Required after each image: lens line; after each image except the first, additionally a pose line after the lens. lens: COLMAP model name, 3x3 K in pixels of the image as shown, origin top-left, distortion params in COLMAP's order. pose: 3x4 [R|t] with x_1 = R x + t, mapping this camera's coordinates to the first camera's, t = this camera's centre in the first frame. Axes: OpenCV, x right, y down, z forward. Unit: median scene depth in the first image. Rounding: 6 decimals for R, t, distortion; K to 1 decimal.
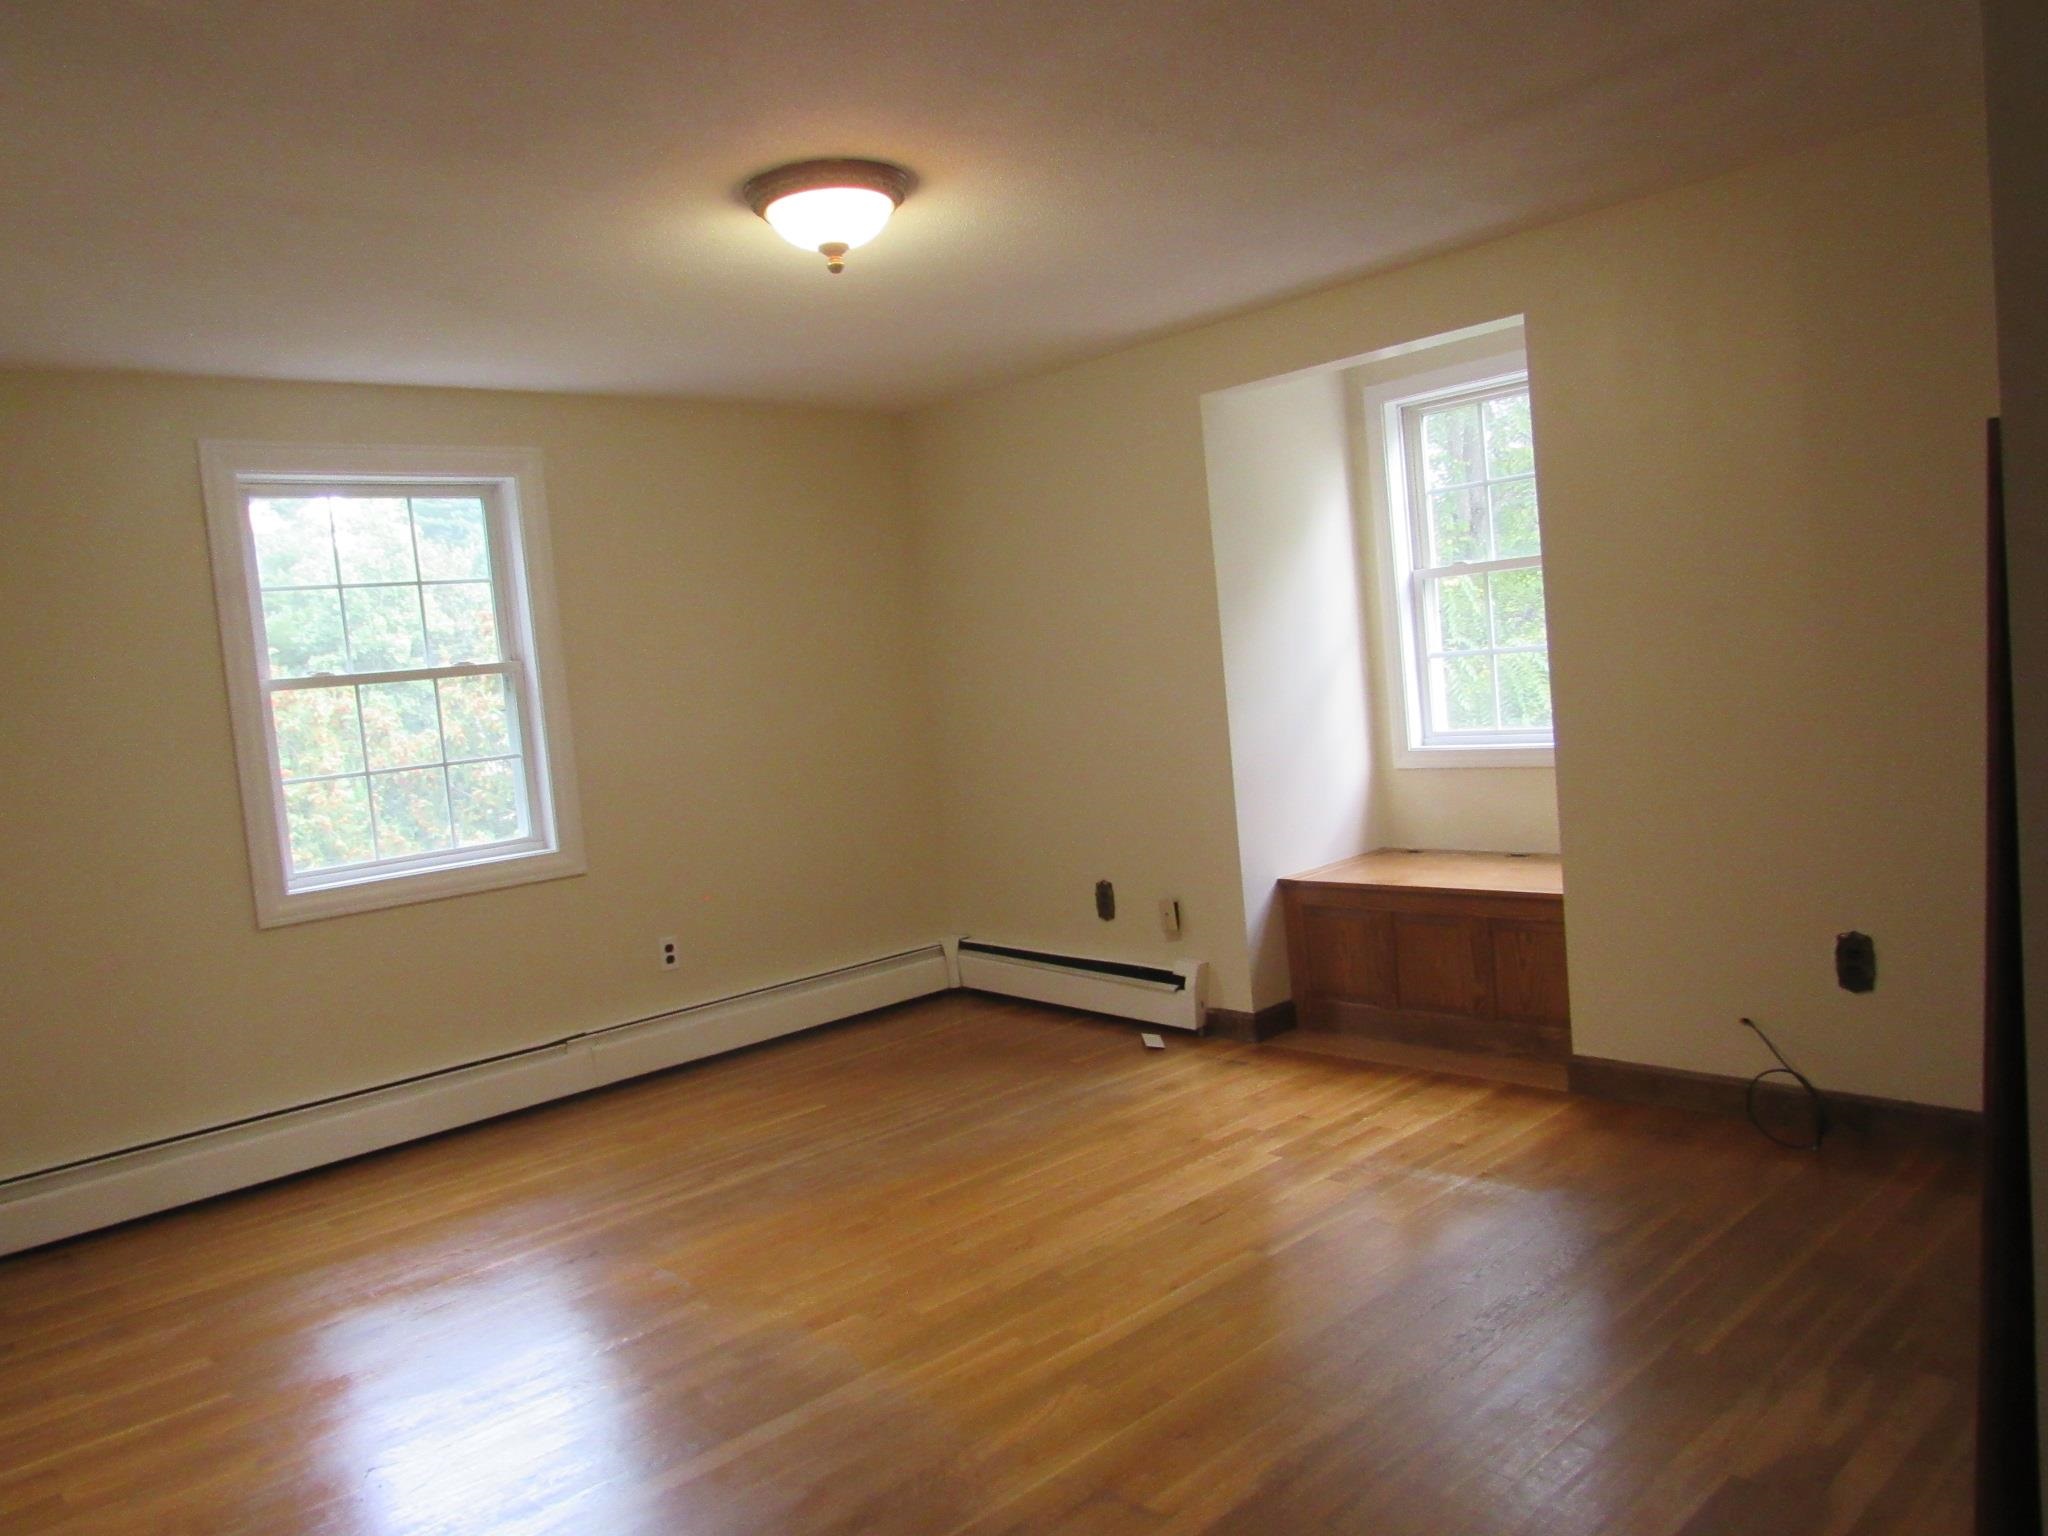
lens RADIAL K [[1460.6, 0, 1013.0], [0, 1460.6, 770.1], [0, 0, 1]] dist [-0.031127, 0.009841]
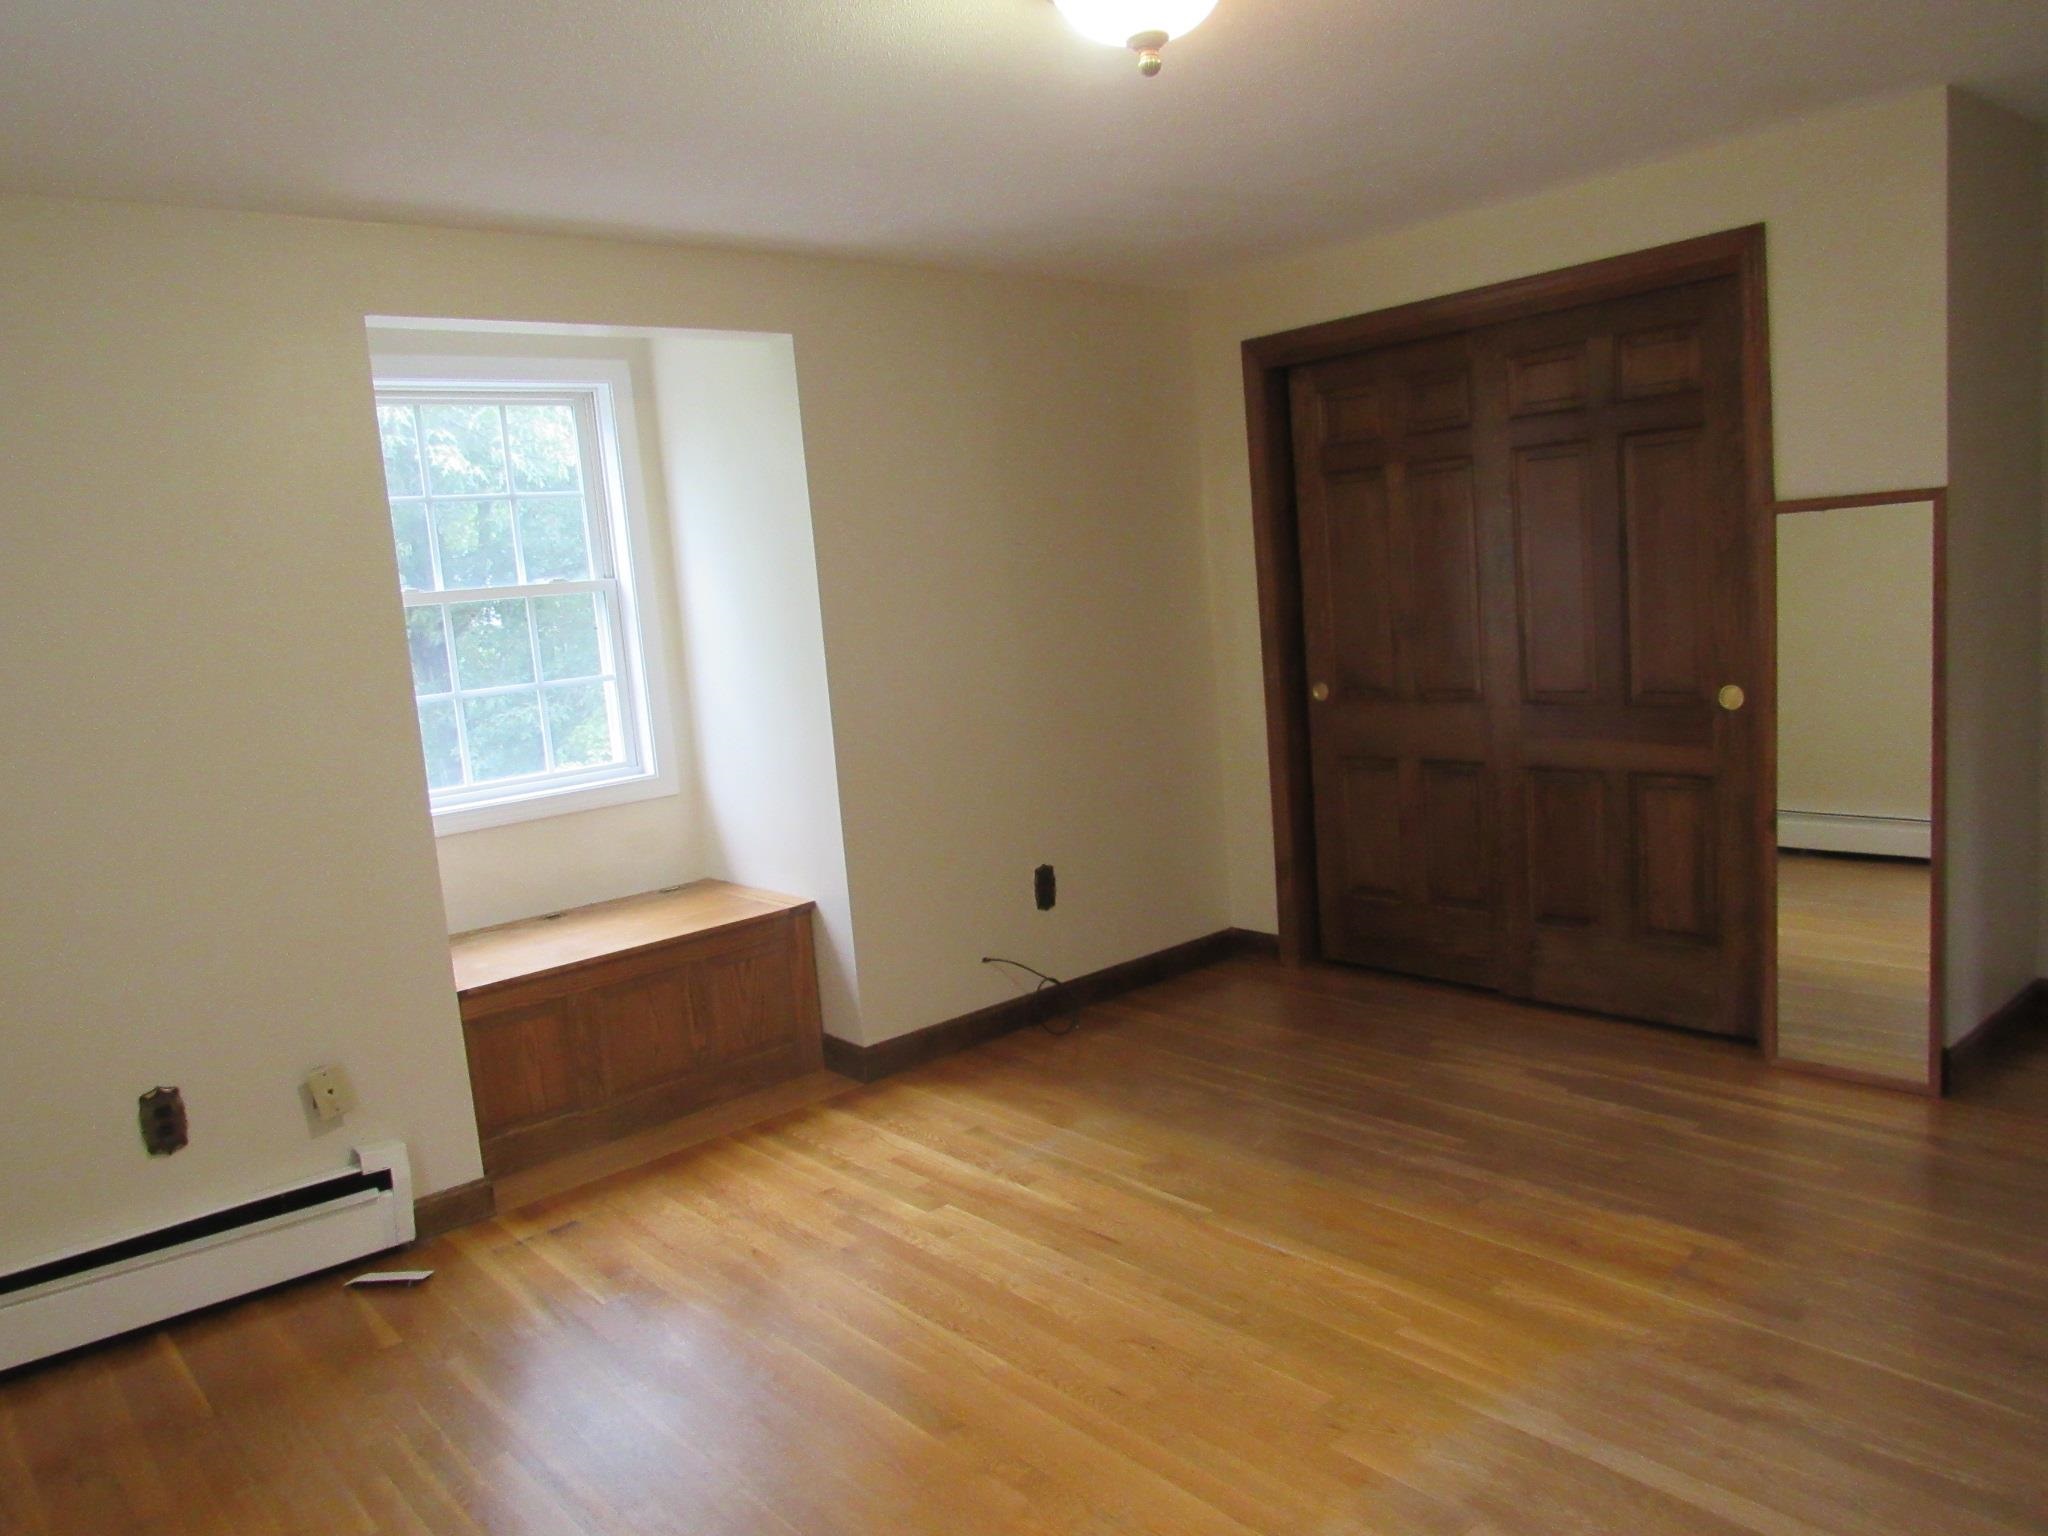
lens RADIAL K [[1460.6, 0, 1017.2], [0, 1460.6, 767.8], [0, 0, 1]] dist [-0.031127, 0.009841]
pose [[0.037136, -0.044285, 0.998328, -0.630695], [0.151619, 0.987702, 0.038174, -0.026244], [-0.987741, 0.149948, 0.043394, 0.787412]]
